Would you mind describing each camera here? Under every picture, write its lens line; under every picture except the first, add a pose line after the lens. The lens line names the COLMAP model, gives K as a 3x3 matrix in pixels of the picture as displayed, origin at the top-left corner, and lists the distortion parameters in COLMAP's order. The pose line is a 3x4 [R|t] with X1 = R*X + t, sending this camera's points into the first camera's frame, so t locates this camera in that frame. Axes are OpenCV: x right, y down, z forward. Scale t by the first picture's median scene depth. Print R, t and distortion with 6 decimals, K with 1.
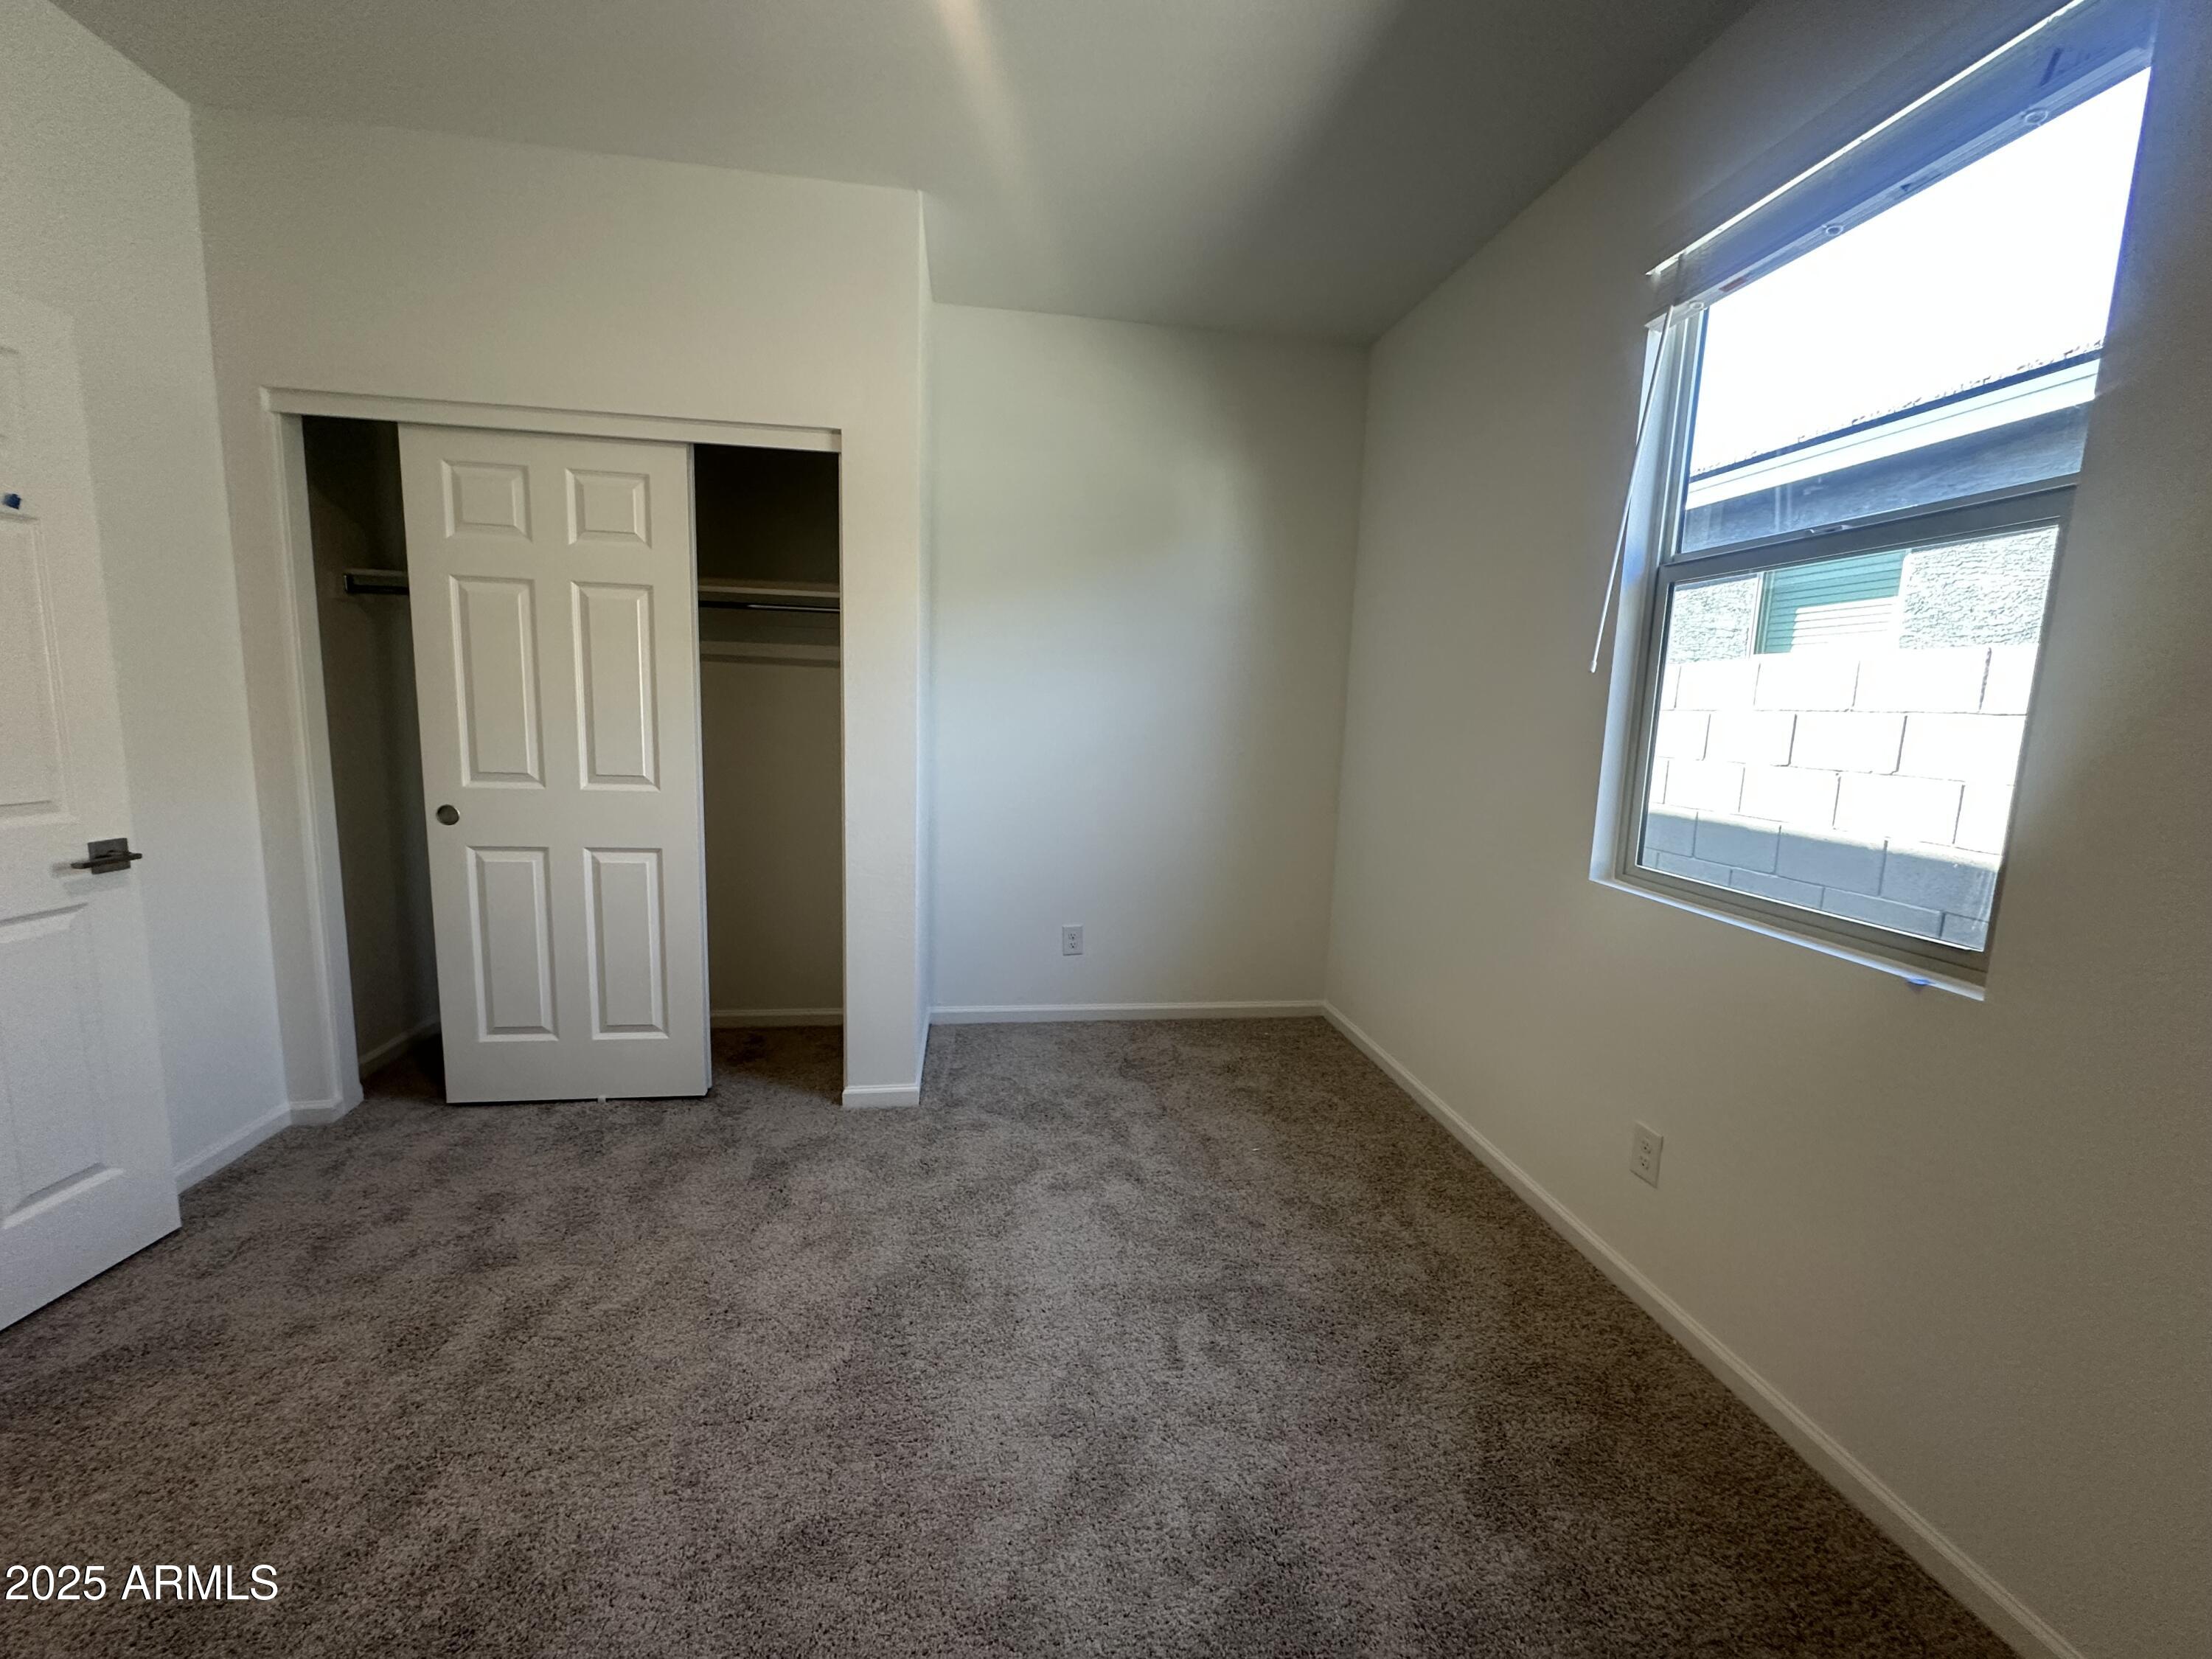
lens RADIAL K [[882.0, 0, 1115.2], [0, 882.0, 834.7], [0, 0, 1]] dist [-0.004771, 0.001885]
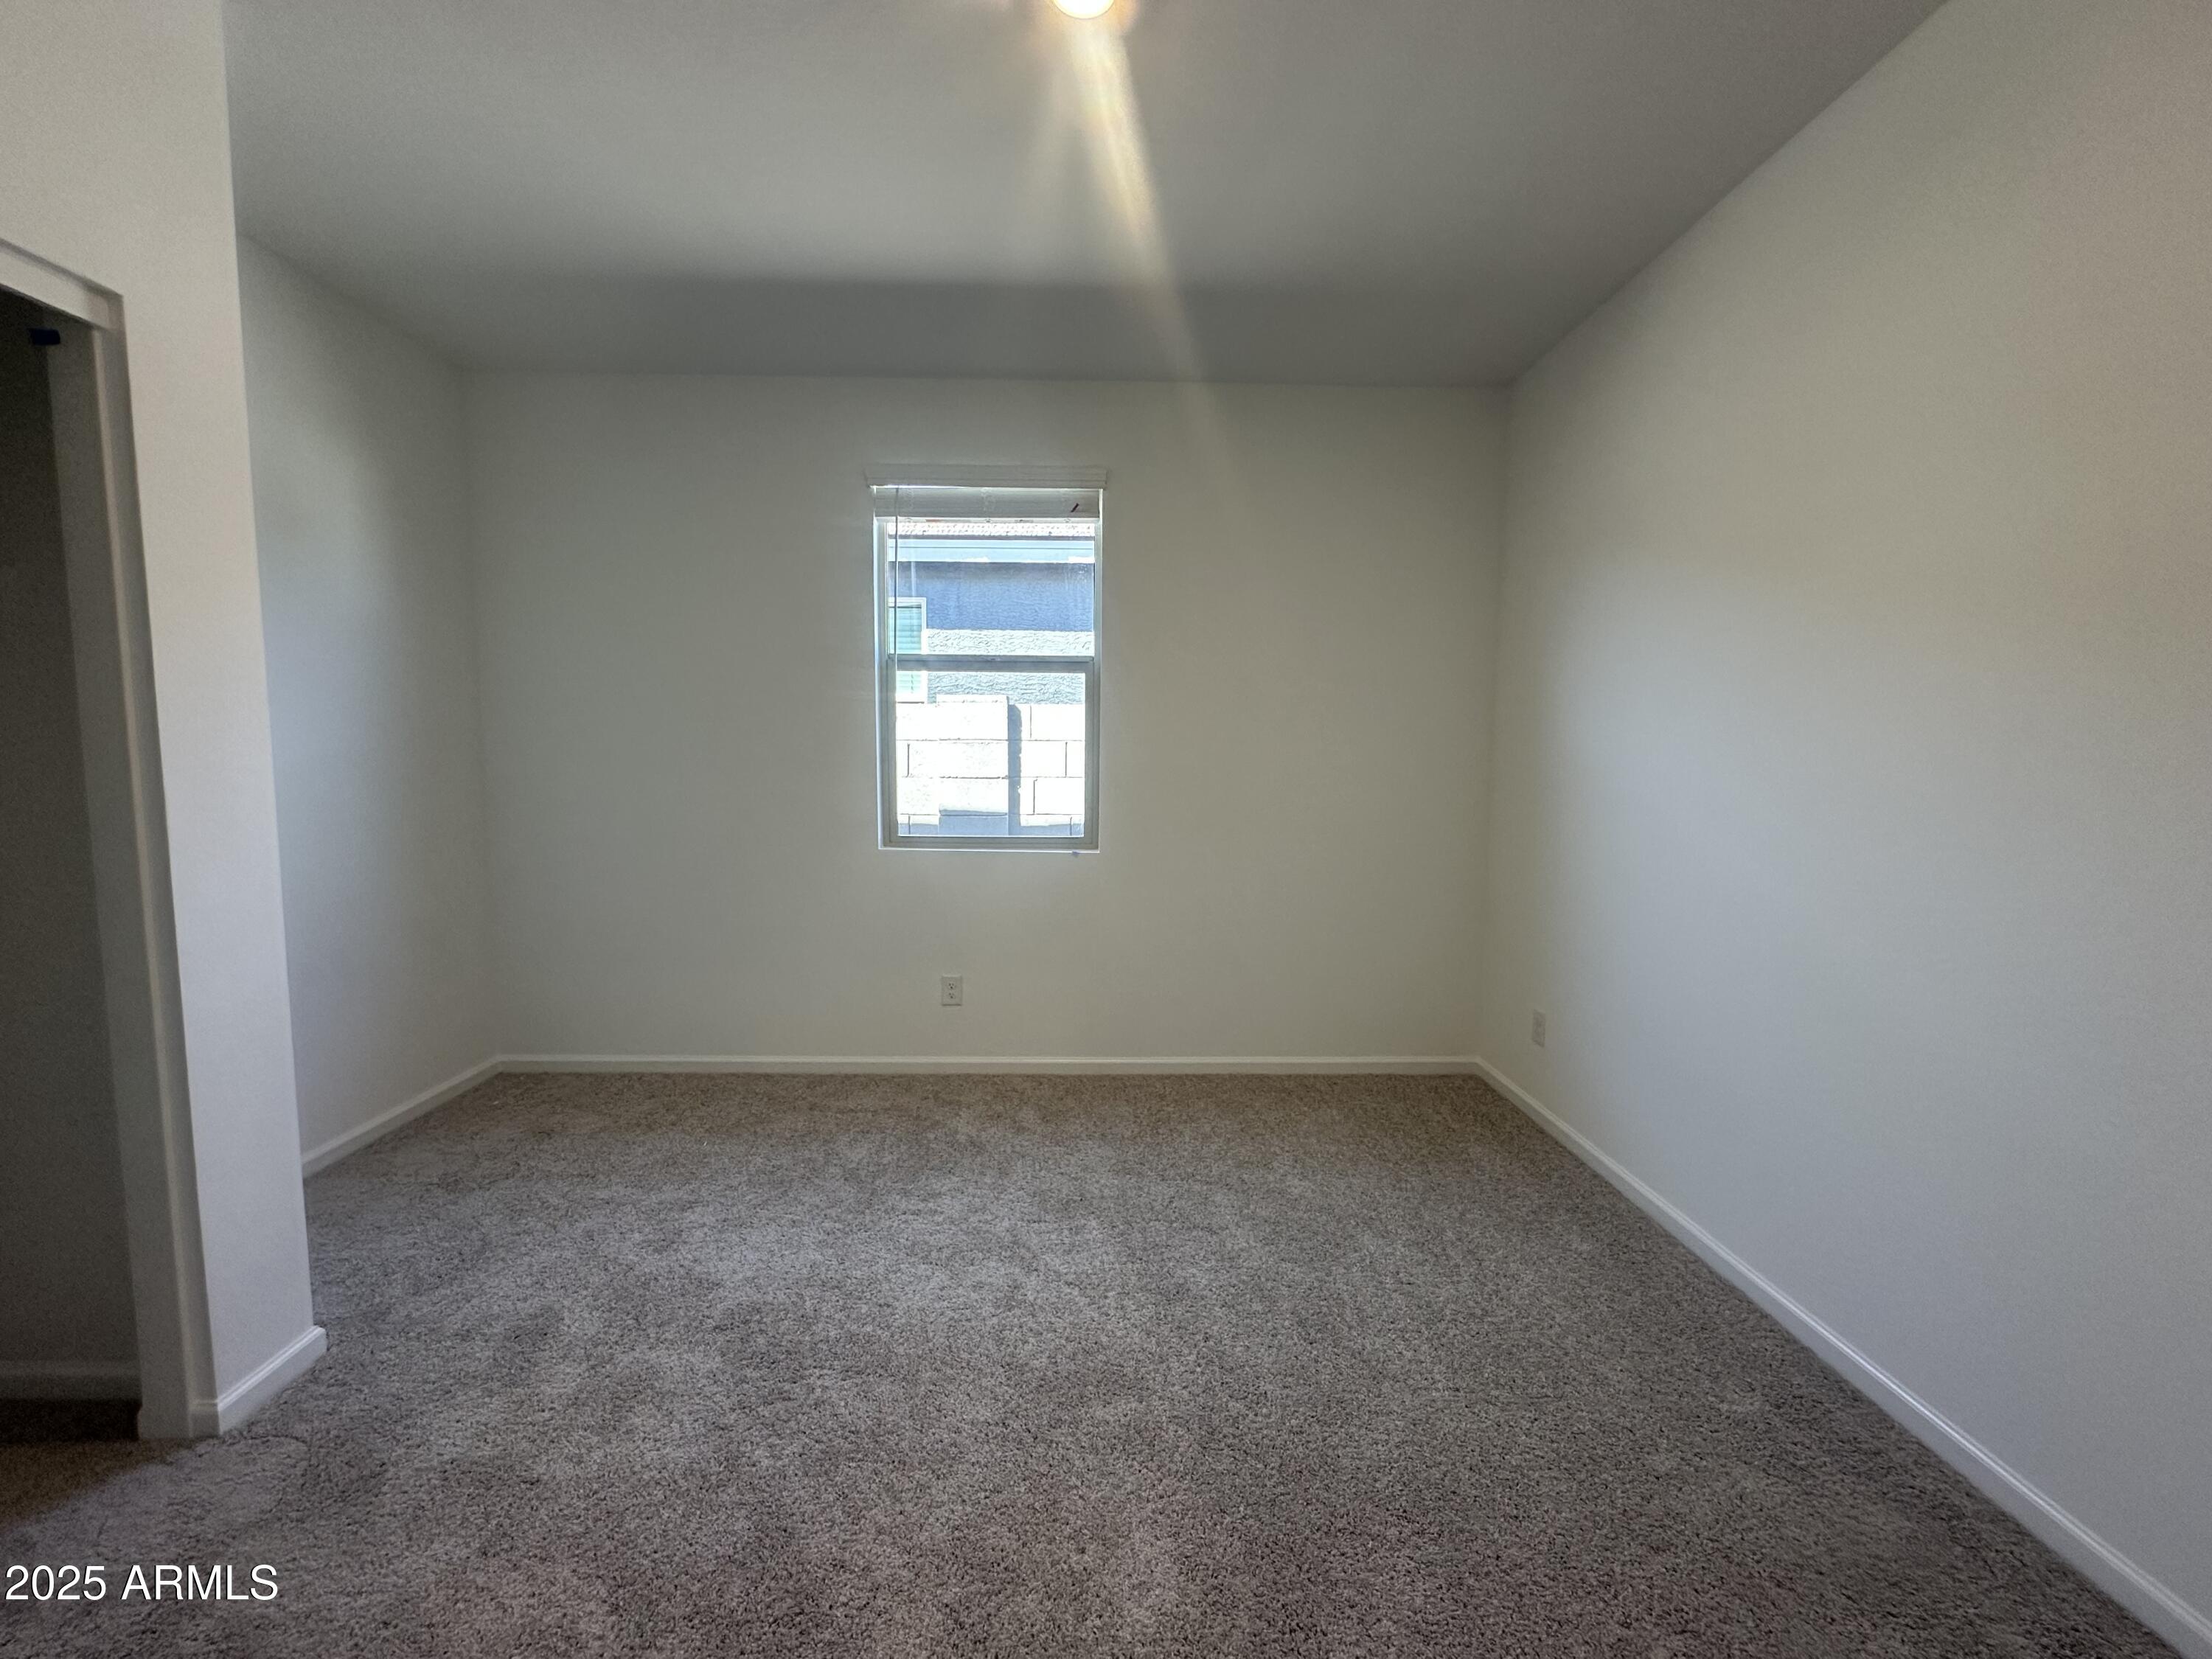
lens RADIAL K [[882.0, 0, 1118.0], [0, 882.0, 830.1], [0, 0, 1]] dist [-0.004771, 0.001885]
pose [[0.114646, -0.121966, 0.985891, -0.789905], [0.136498, 0.984955, 0.105977, -0.073768], [-0.983984, 0.122422, 0.129570, 0.288455]]
